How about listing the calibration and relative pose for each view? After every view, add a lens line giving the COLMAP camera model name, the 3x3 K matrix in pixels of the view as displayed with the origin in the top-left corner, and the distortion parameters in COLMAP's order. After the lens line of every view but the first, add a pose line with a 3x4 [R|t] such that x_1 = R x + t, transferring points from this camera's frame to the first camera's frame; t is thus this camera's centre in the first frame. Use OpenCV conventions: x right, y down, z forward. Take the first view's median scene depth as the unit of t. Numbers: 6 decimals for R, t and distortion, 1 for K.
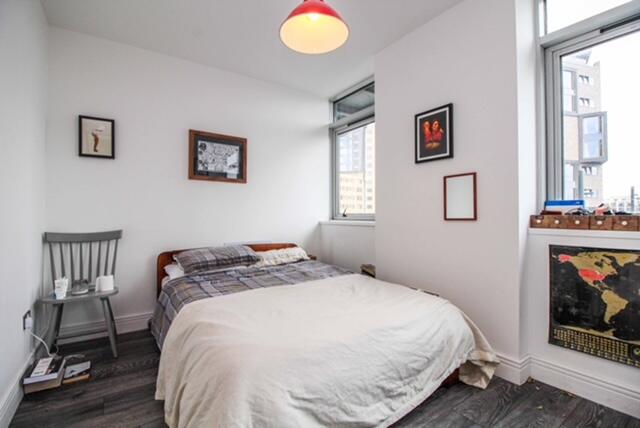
lens RADIAL K [[303.5, 0, 319.4], [0, 303.5, 213.4], [0, 0, 1]] dist [0.002217, 0.000315]
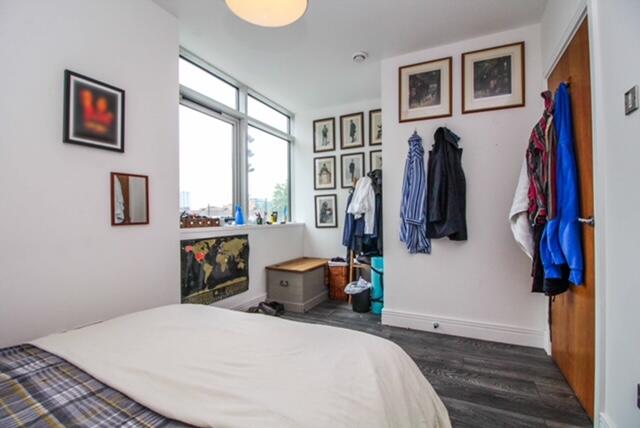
lens RADIAL K [[303.5, 0, 319.7], [0, 303.5, 214.0], [0, 0, 1]] dist [0.002217, 0.000315]
pose [[-0.473317, 0.009272, 0.880843, -0.737890], [-0.000386, 0.999942, -0.010733, 0.001141], [-0.880892, -0.005420, -0.473286, 1.130090]]
